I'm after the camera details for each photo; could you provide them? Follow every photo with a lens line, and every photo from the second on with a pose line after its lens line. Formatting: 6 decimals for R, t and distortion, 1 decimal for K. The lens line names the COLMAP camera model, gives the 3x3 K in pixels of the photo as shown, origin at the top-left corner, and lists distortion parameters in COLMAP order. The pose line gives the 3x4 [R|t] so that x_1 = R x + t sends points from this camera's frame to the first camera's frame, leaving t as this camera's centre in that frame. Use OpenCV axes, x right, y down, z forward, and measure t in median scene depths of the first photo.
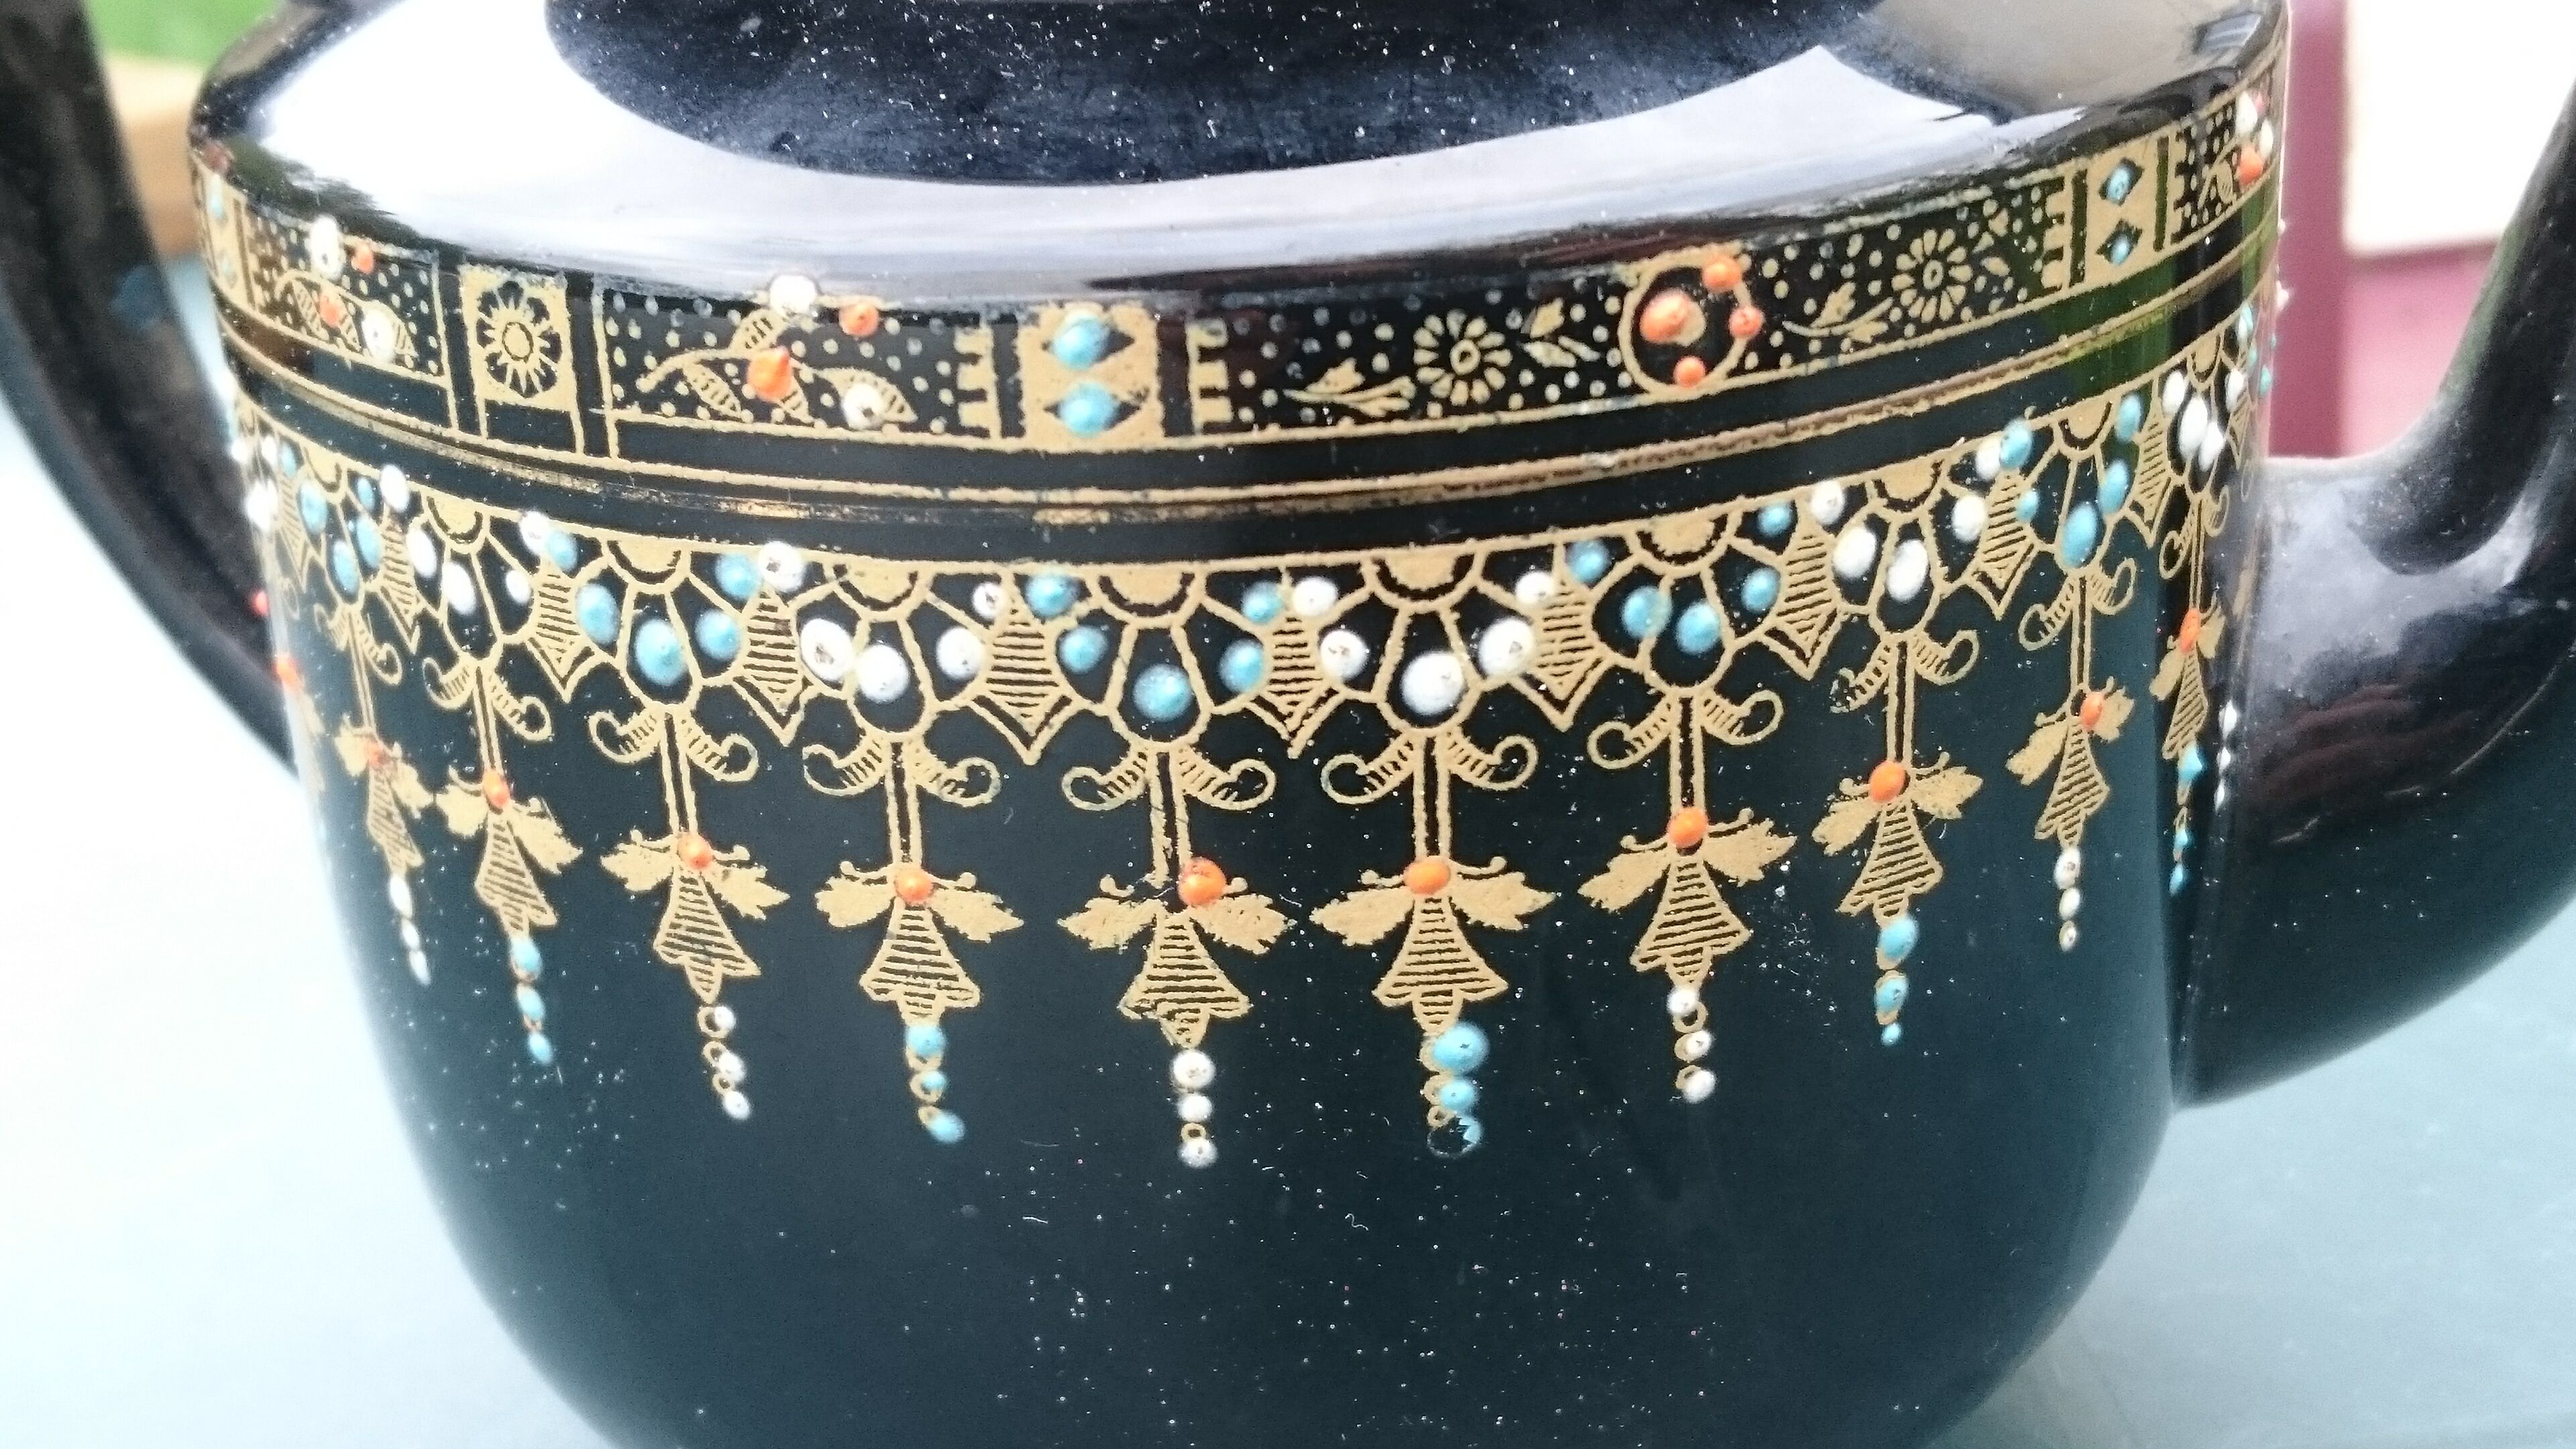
lens RADIAL K [[5218.2, 0, 1284.7], [0, 5218.2, 725.3], [0, 0, 1]] dist [0.157838, 0.000000]
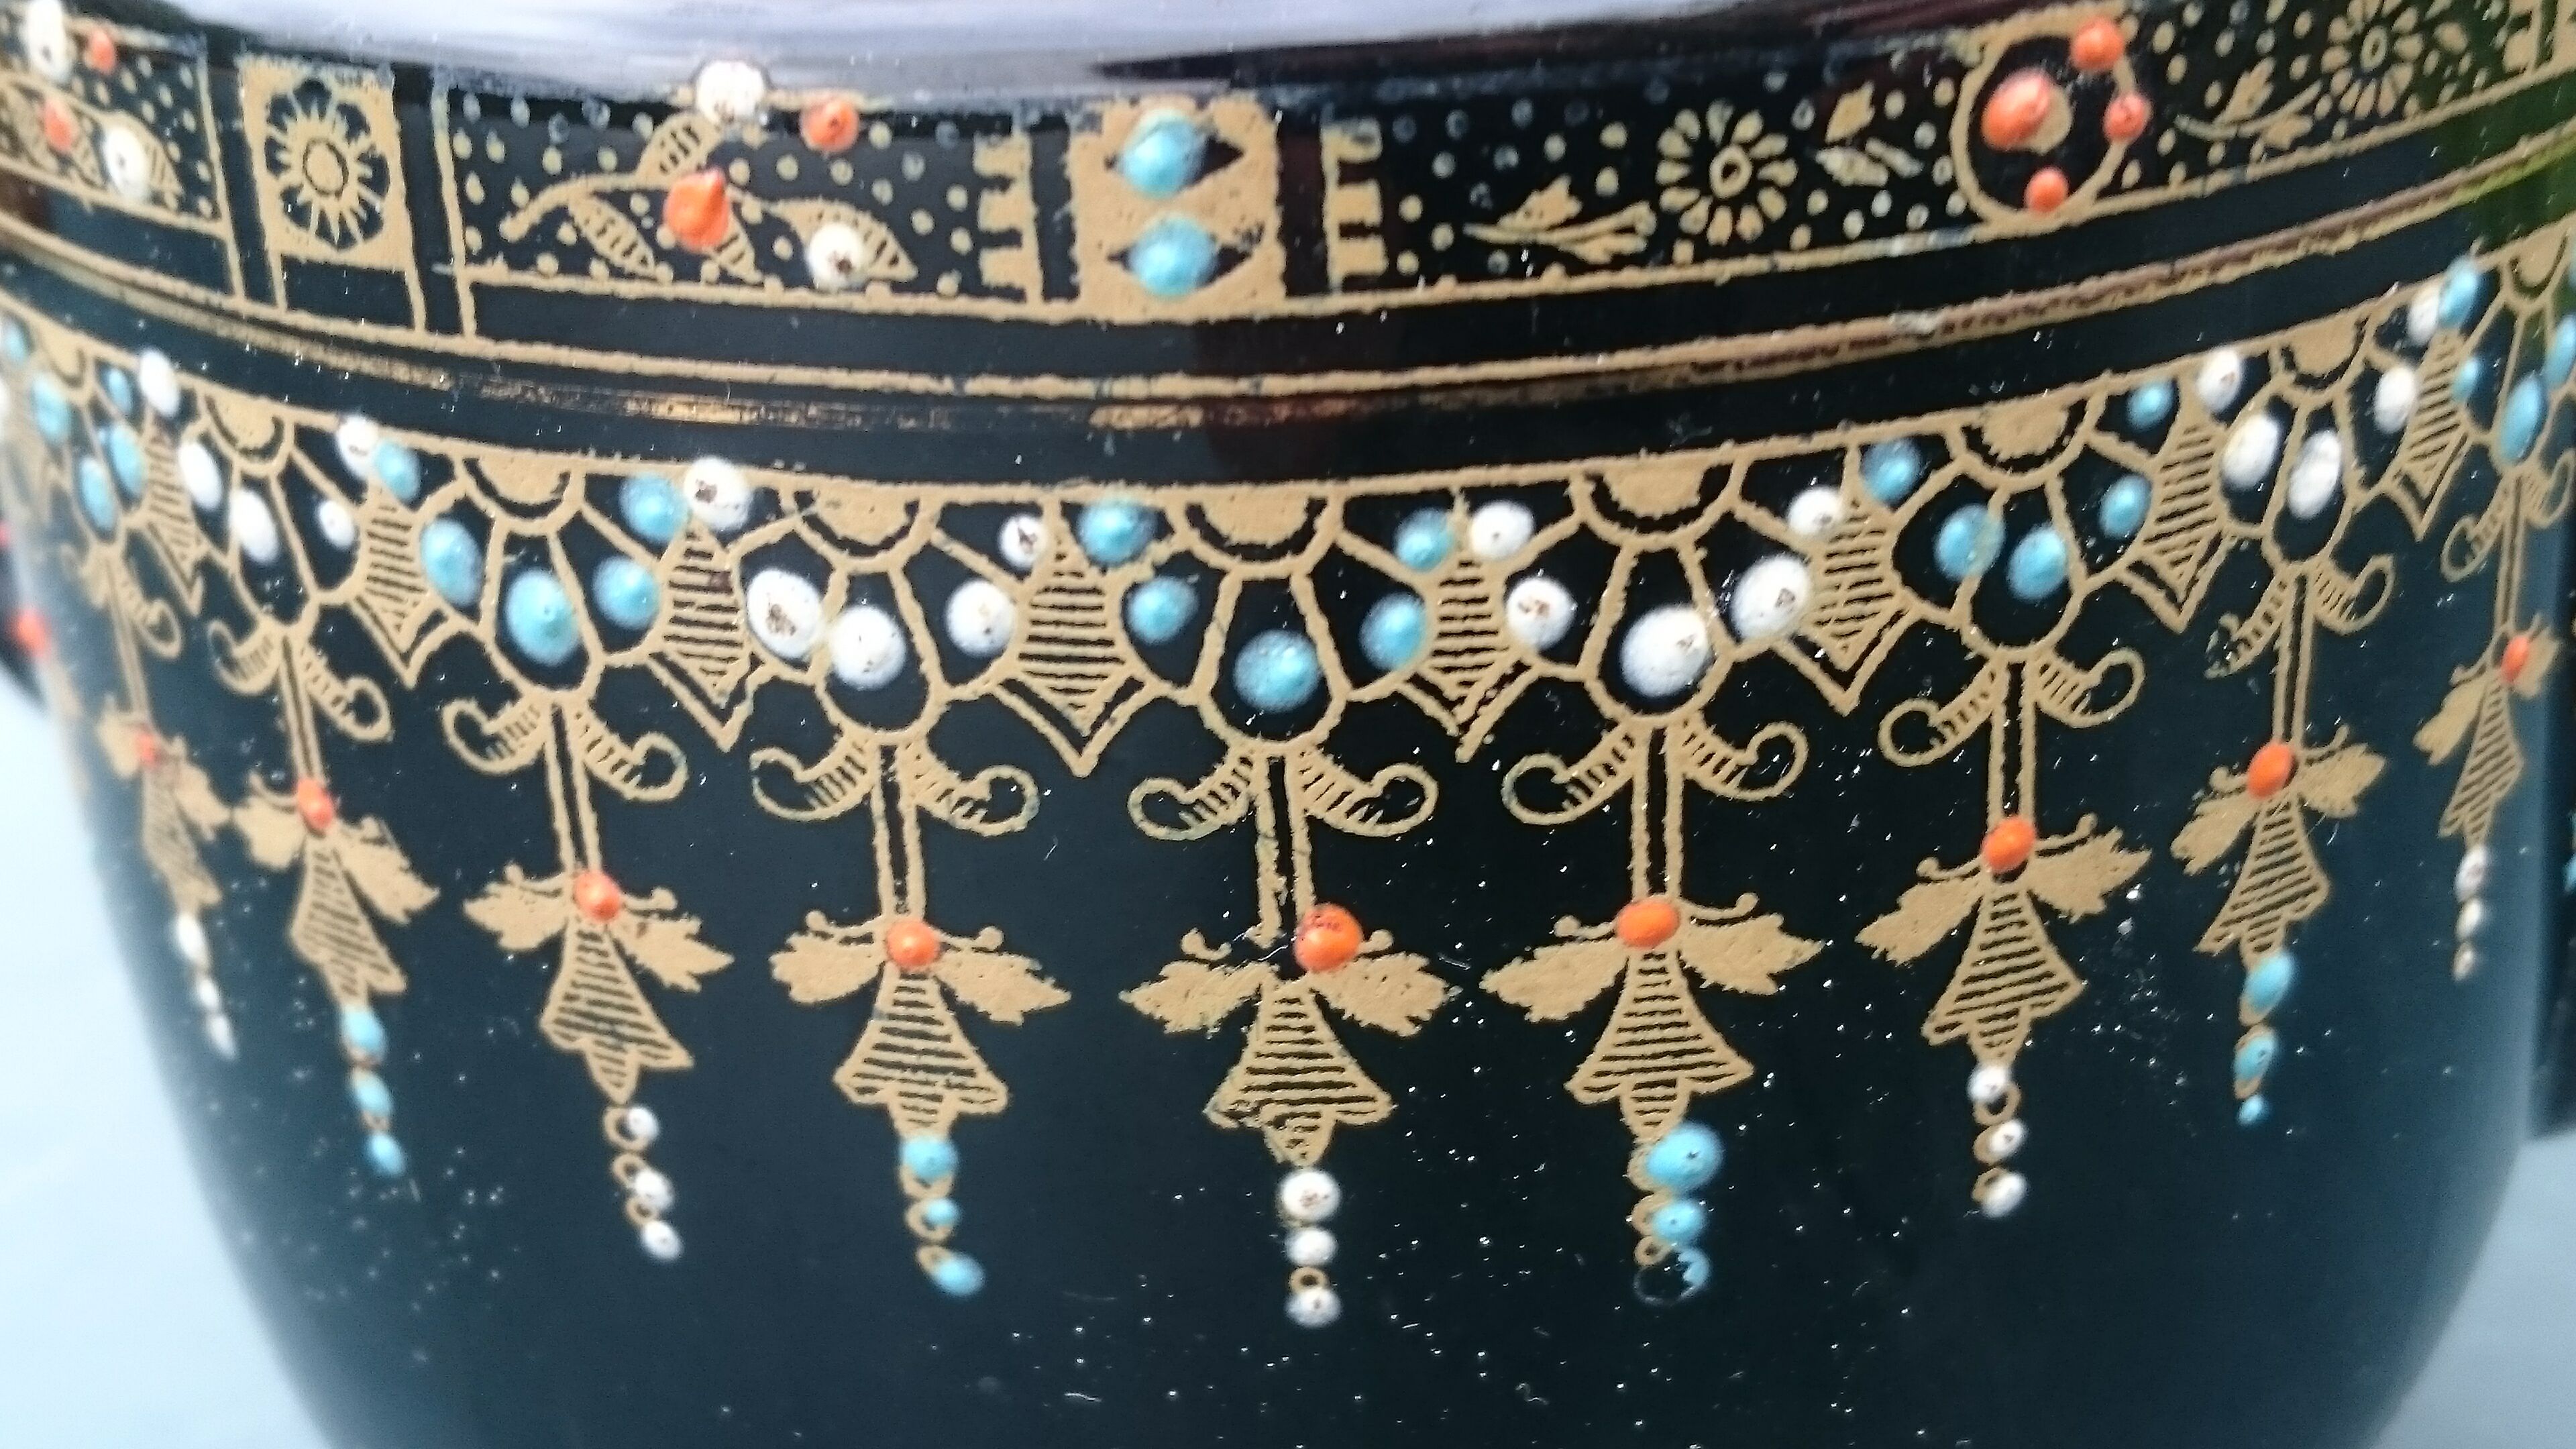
lens RADIAL K [[5218.2, 0, 1290.7], [0, 5218.2, 724.0], [0, 0, 1]] dist [0.157838, 0.000000]
pose [[0.999712, -0.013249, 0.019990, -0.034357], [0.012748, 0.999607, 0.024970, -0.015903], [-0.020313, -0.024708, 0.999488, 0.304382]]
